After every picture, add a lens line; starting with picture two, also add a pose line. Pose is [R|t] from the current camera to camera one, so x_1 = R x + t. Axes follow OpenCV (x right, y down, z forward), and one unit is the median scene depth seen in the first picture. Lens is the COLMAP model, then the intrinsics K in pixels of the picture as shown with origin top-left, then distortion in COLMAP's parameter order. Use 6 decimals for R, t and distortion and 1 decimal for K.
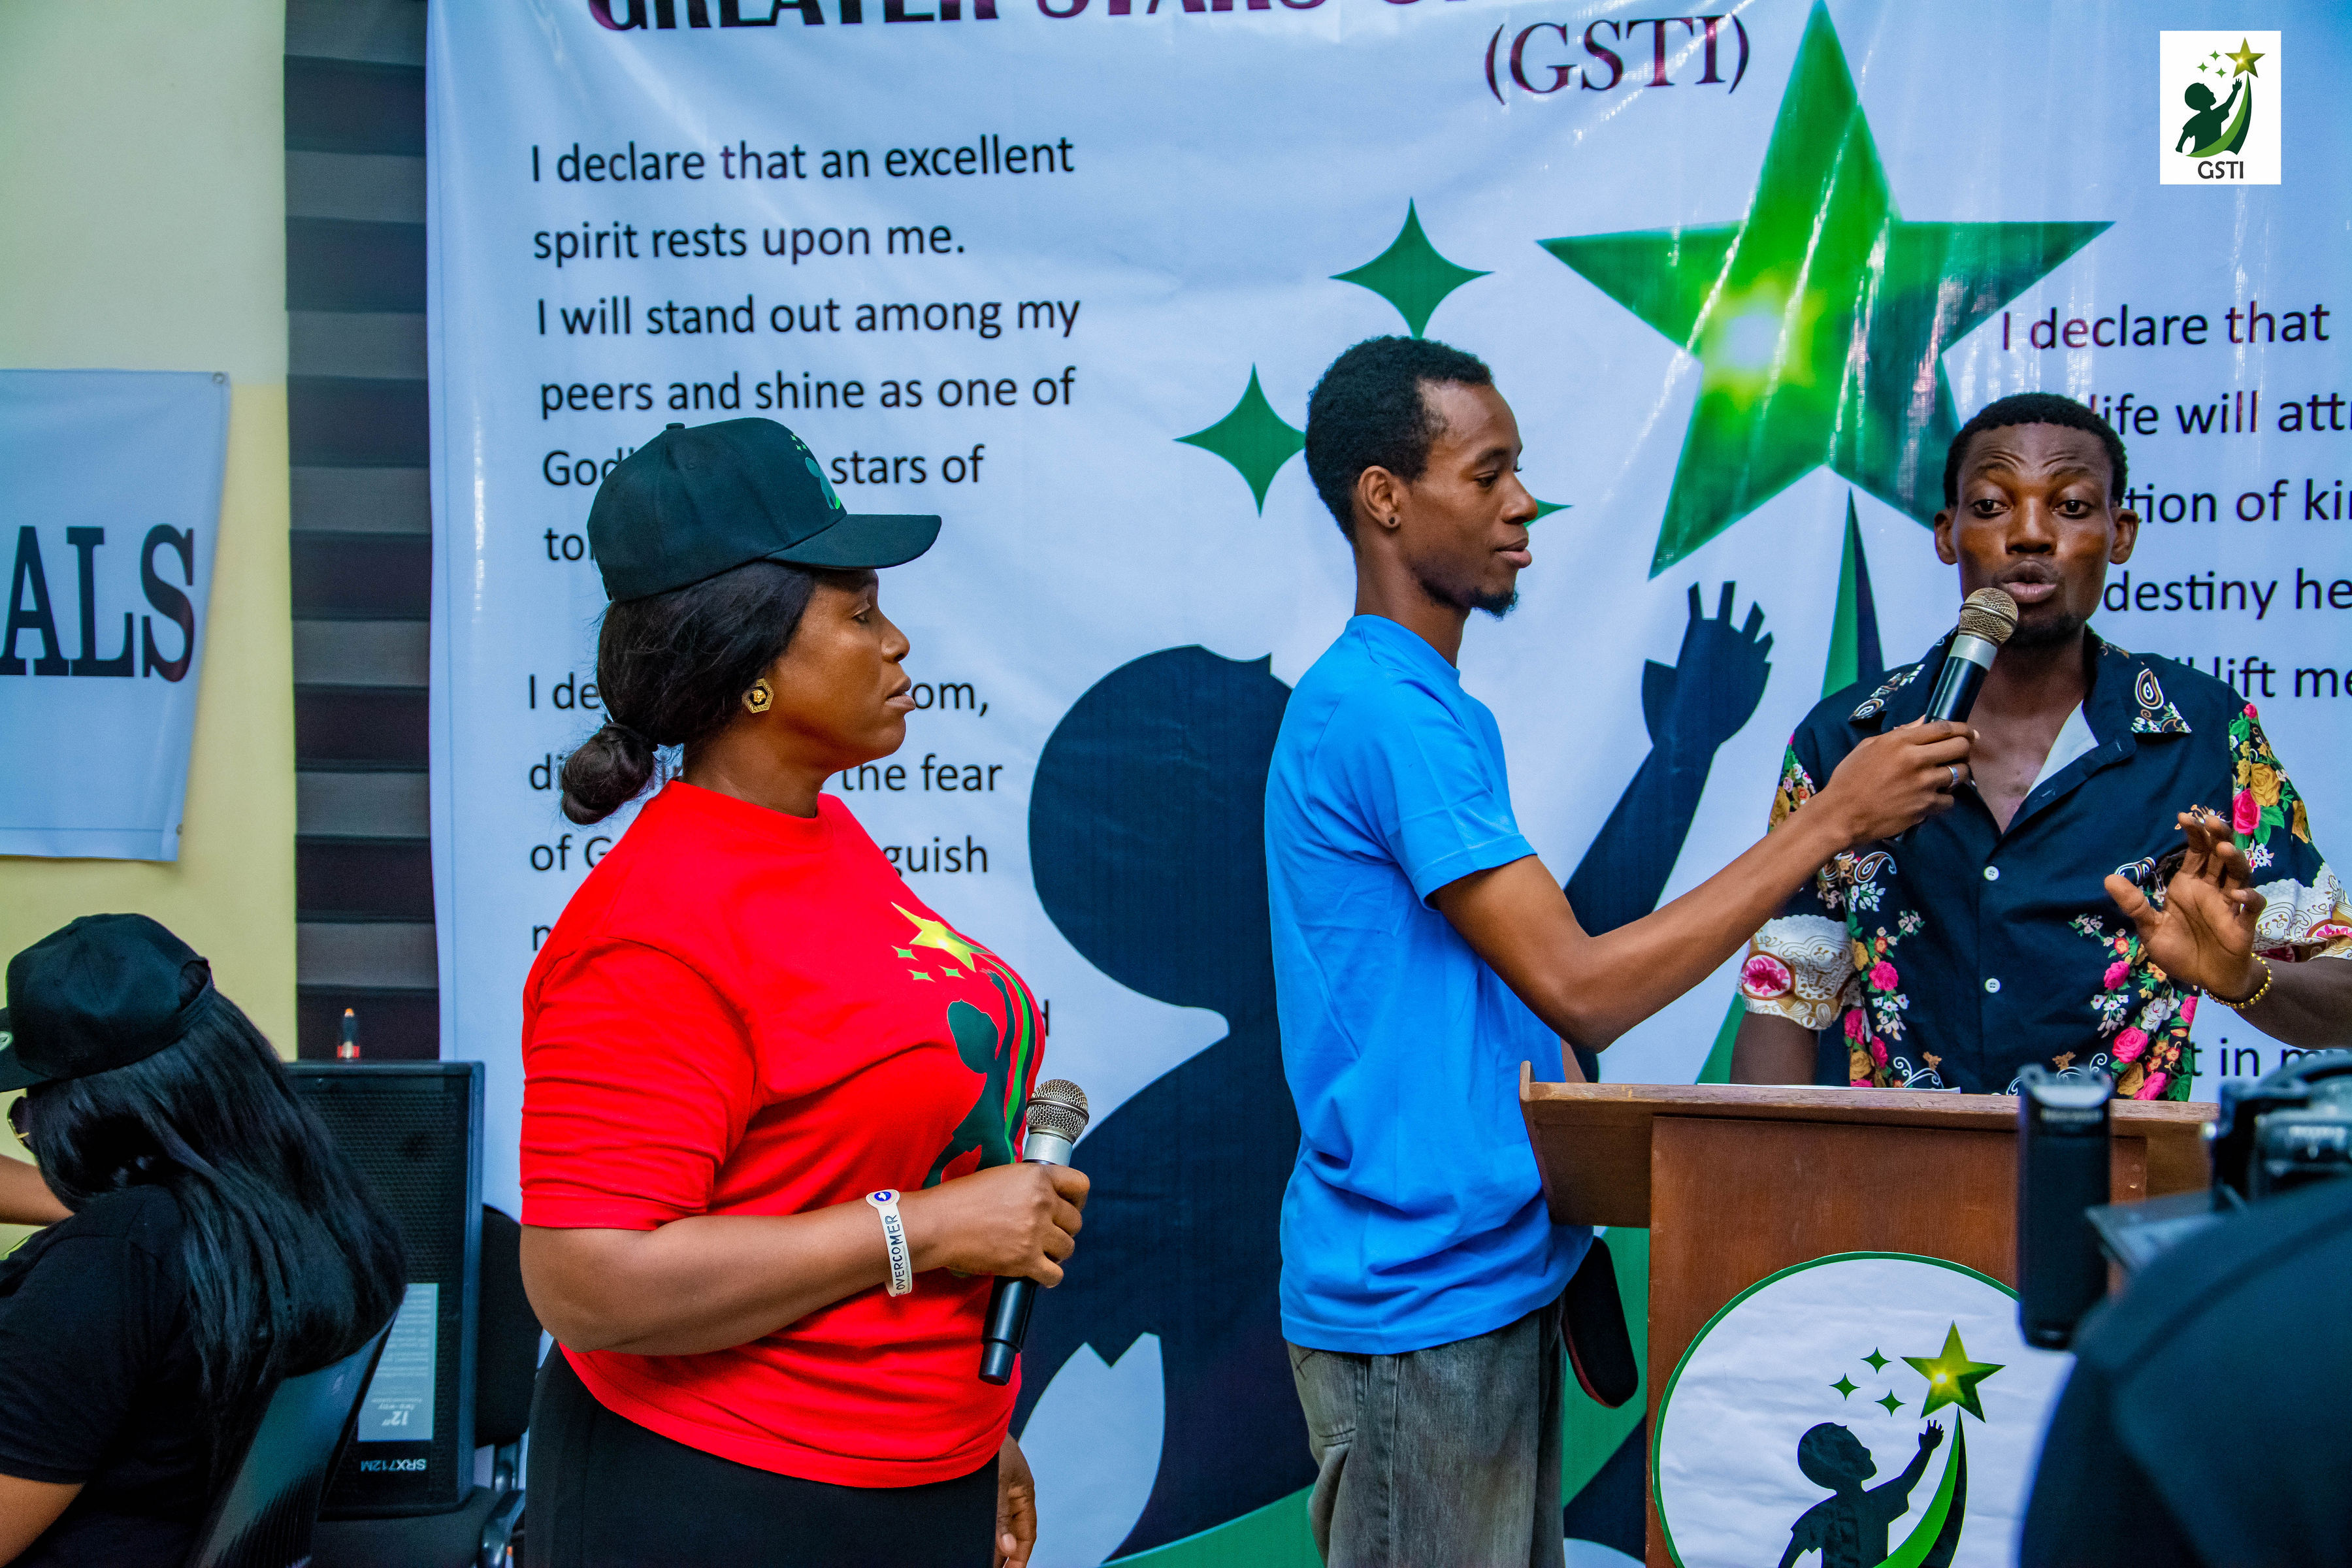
lens RADIAL K [[3494.5, 0, 1158.3], [0, 3494.5, 791.7], [0, 0, 1]] dist [0.168060, 0.000000]
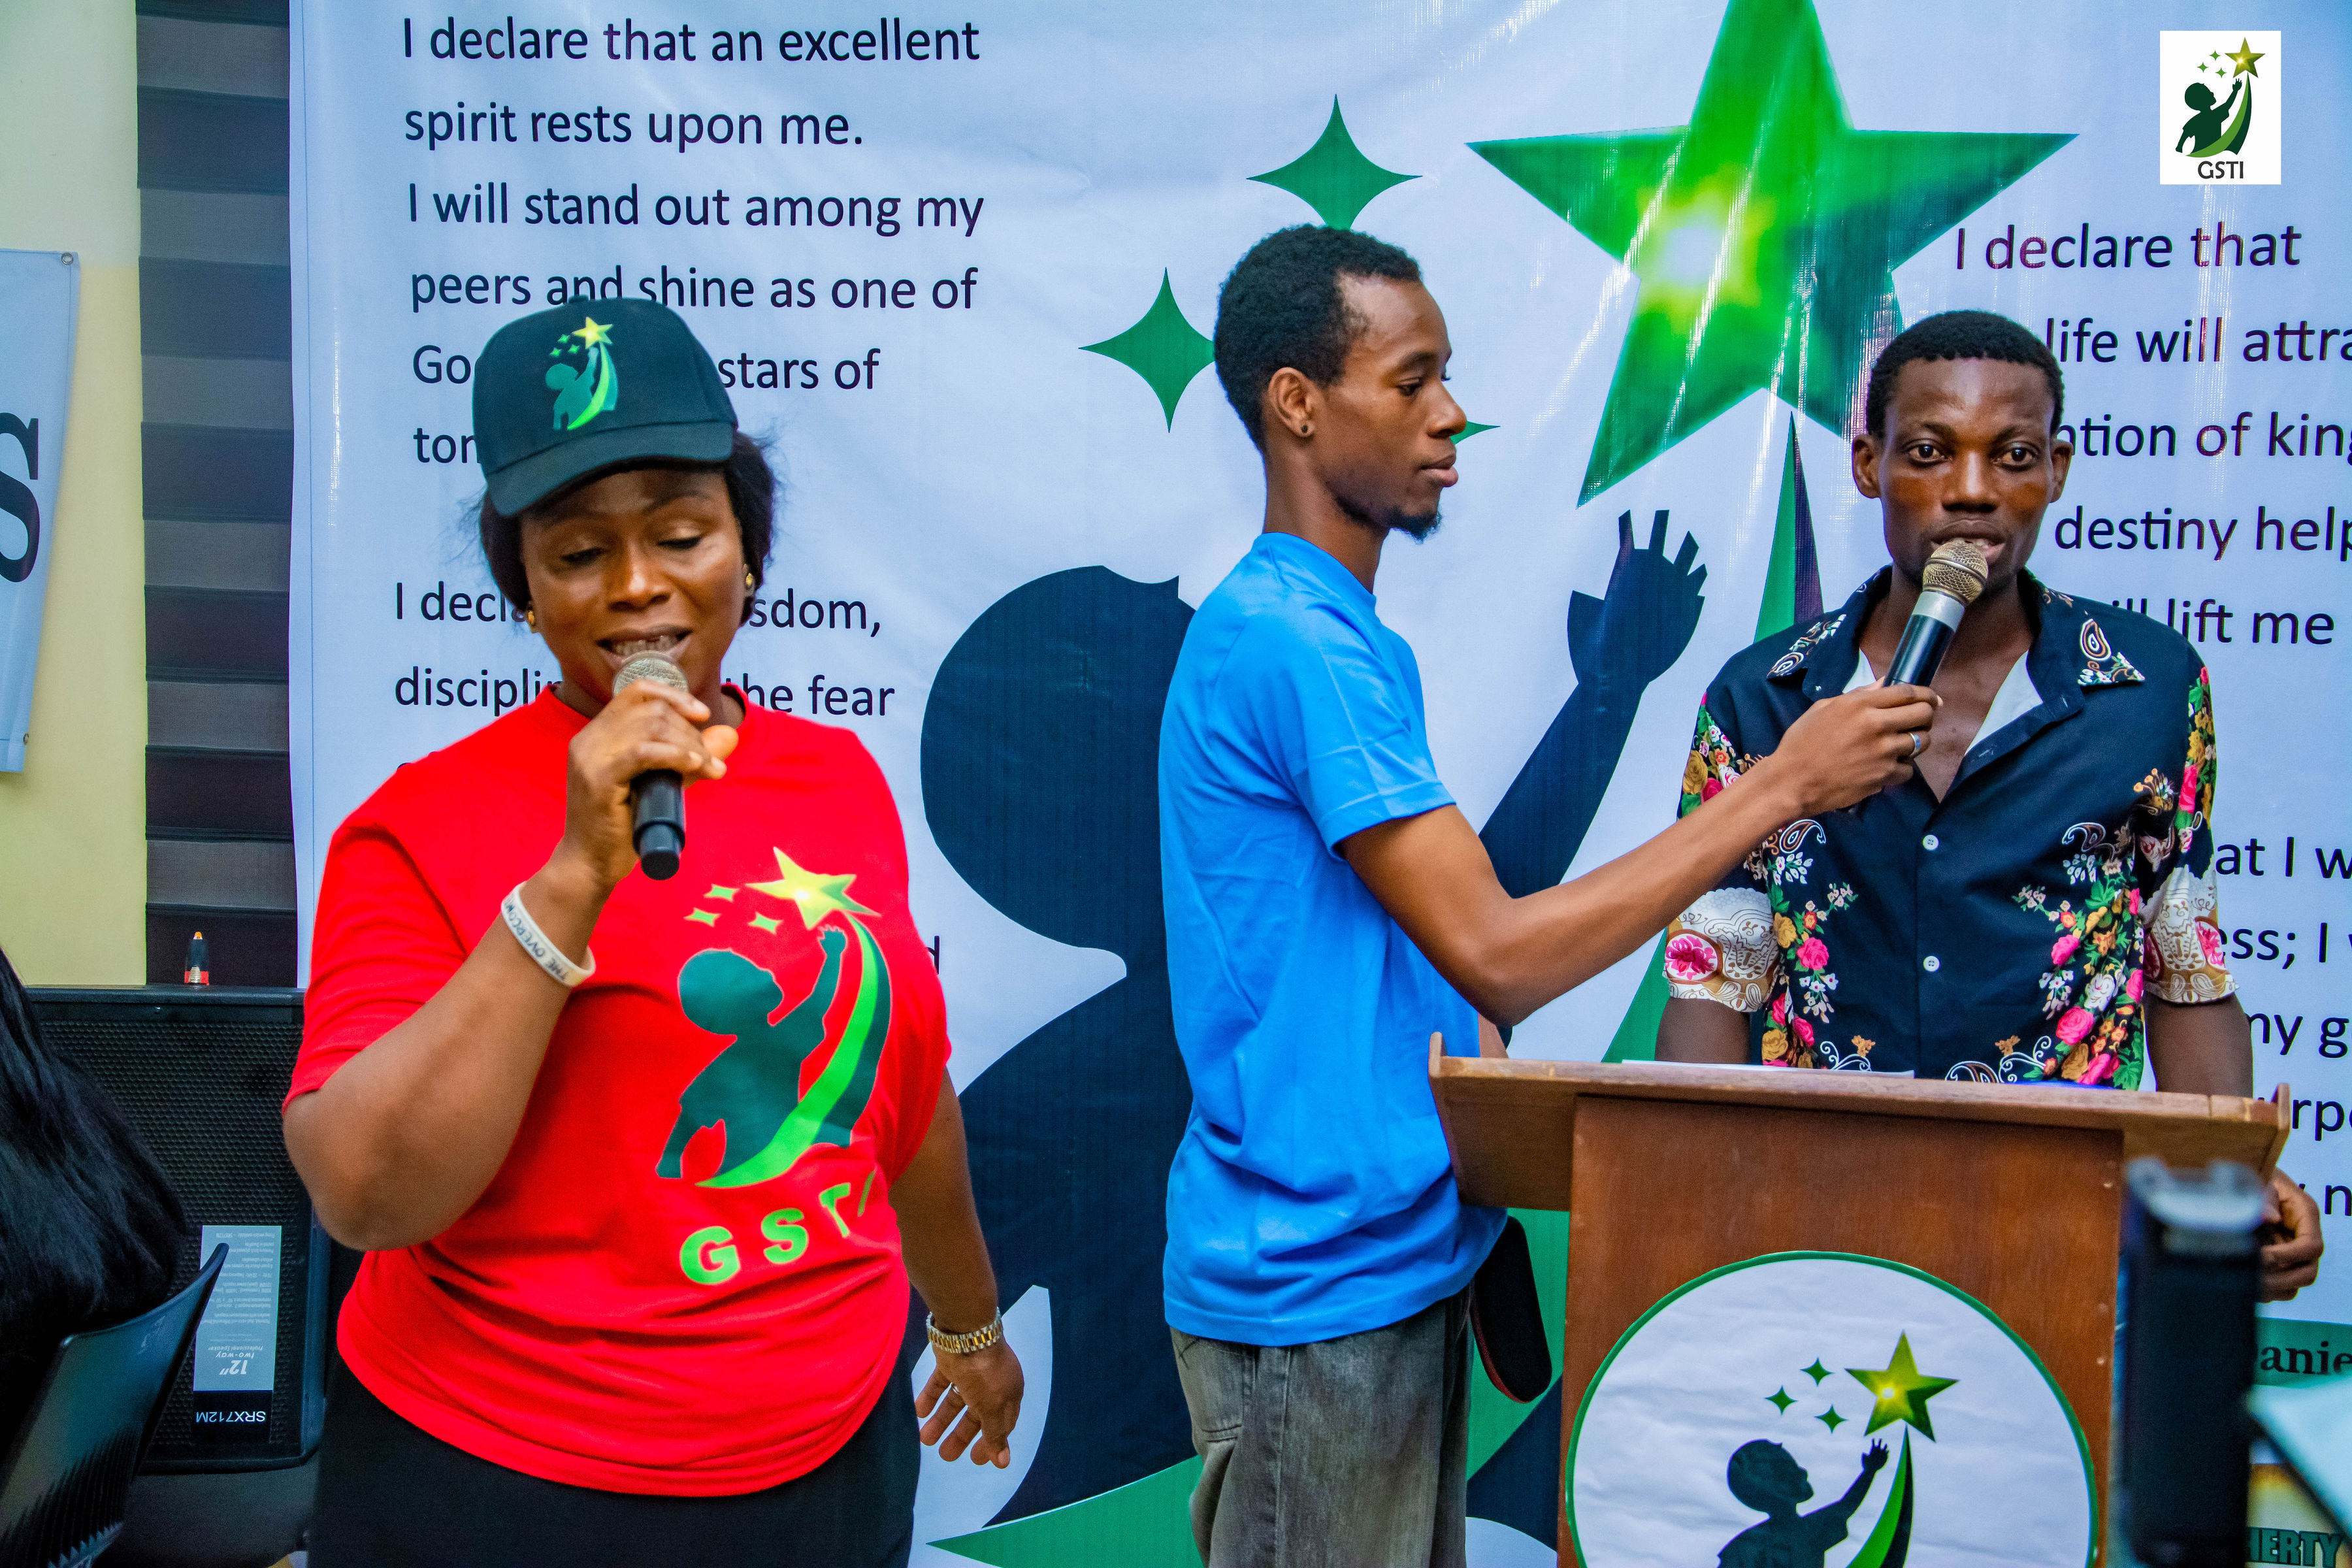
lens RADIAL K [[3325.0, 0, 1150.0], [0, 3325.0, 788.0], [0, 0, 1]] dist [0.145497, 0.000000]
pose [[0.999681, 0.018794, 0.016861, 0.010570], [-0.019178, 0.999554, 0.022910, -0.002671], [-0.016423, -0.023226, 0.999595, 0.099365]]
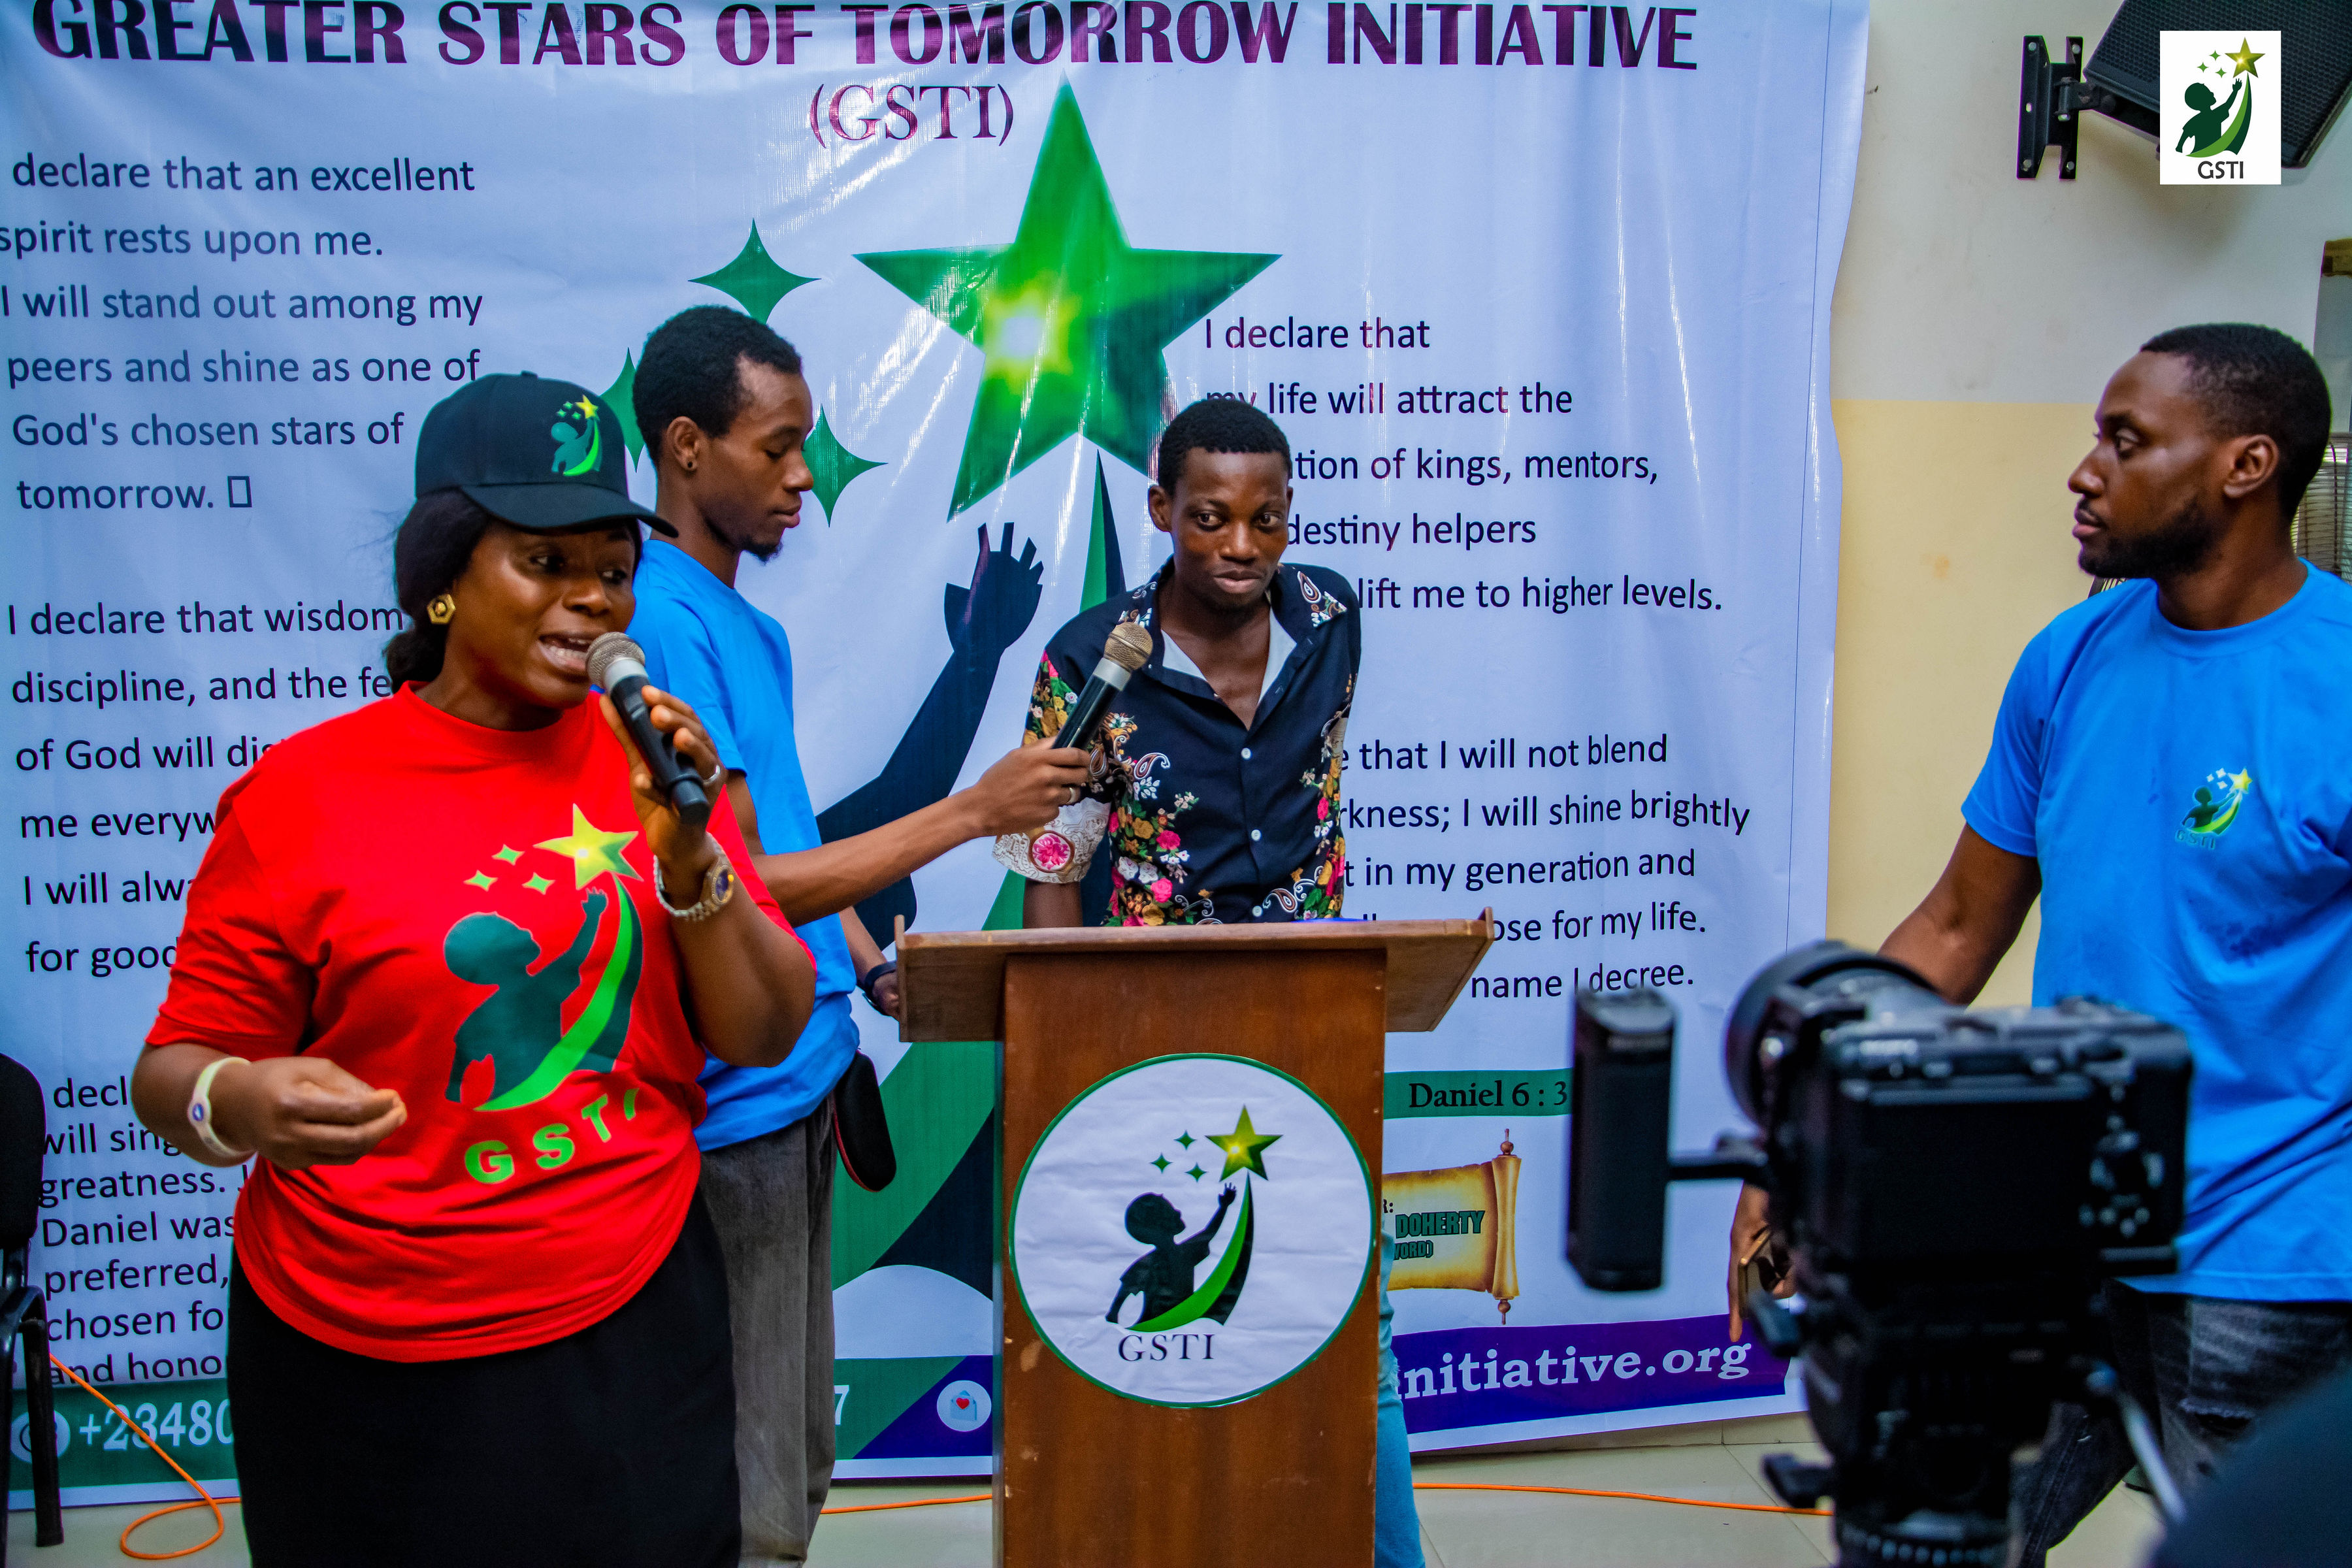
lens RADIAL K [[2380.2, 0, 1187.9], [0, 2380.2, 780.2], [0, 0, 1]] dist [0.006301, 0.000000]
pose [[0.964608, -0.032010, 0.261736, -0.008116], [0.020755, 0.998742, 0.045654, -0.003284], [-0.262868, -0.038606, 0.964059, 0.127082]]
